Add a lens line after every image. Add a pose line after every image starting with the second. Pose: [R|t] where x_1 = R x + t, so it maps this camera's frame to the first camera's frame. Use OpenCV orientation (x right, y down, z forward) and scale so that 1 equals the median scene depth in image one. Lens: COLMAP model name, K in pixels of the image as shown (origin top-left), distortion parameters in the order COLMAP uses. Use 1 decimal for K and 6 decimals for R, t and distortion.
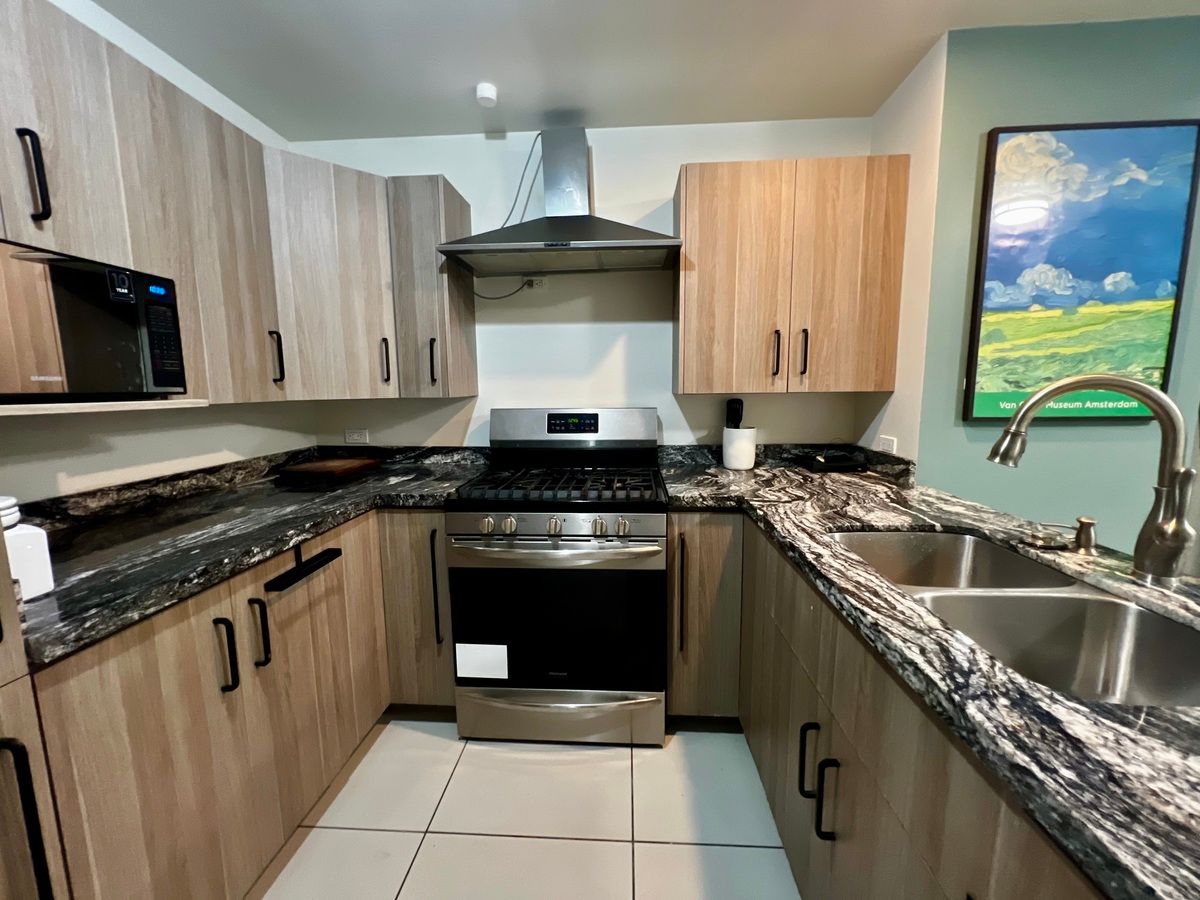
lens RADIAL K [[482.0, 0, 600.4], [0, 482.0, 450.3], [0, 0, 1]] dist [-0.000731, 0.000087]
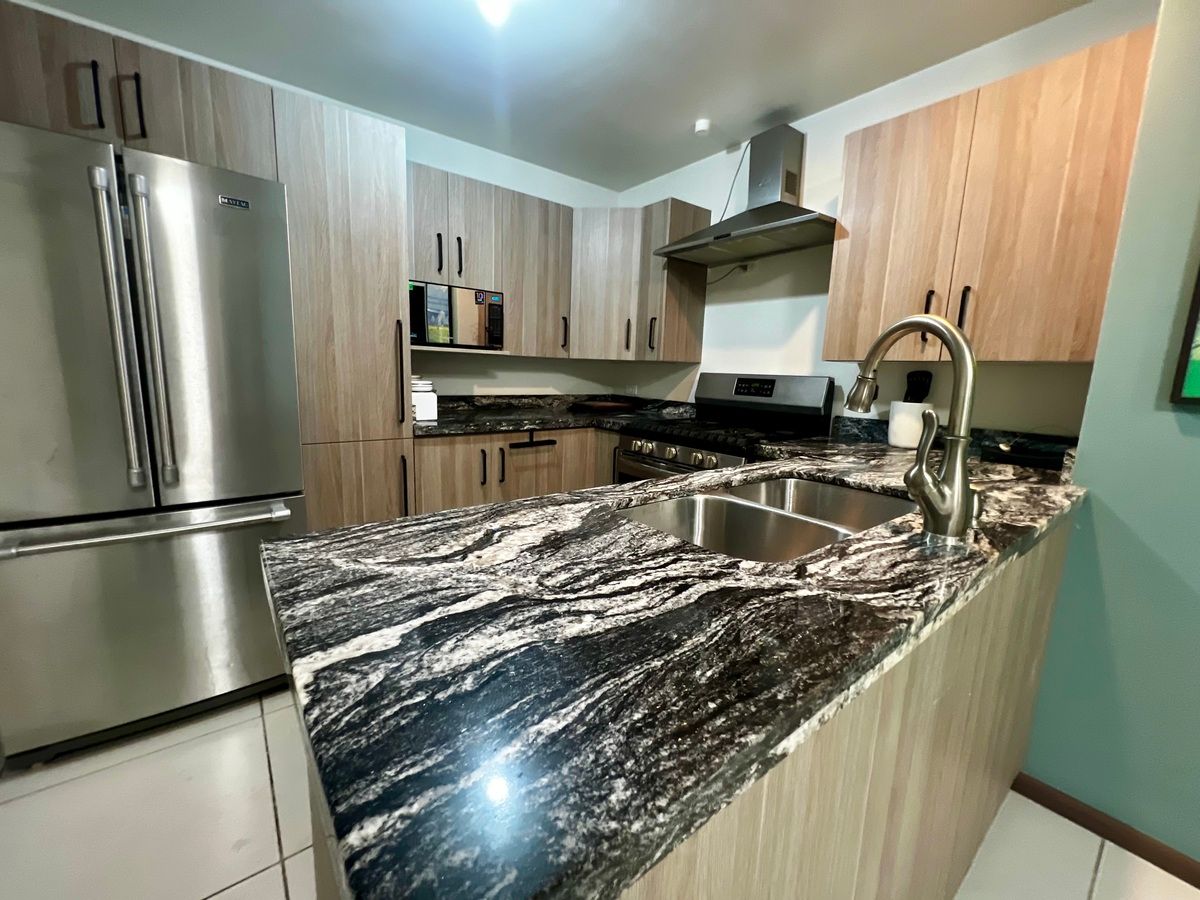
lens RADIAL K [[483.7, 0, 598.6], [0, 483.7, 448.5], [0, 0, 1]] dist [0.001317, 0.000361]
pose [[0.662263, 0.153226, -0.733437, 0.668625], [-0.140513, 0.986898, 0.079300, 0.057191], [0.735978, 0.050540, 0.675116, -0.050278]]
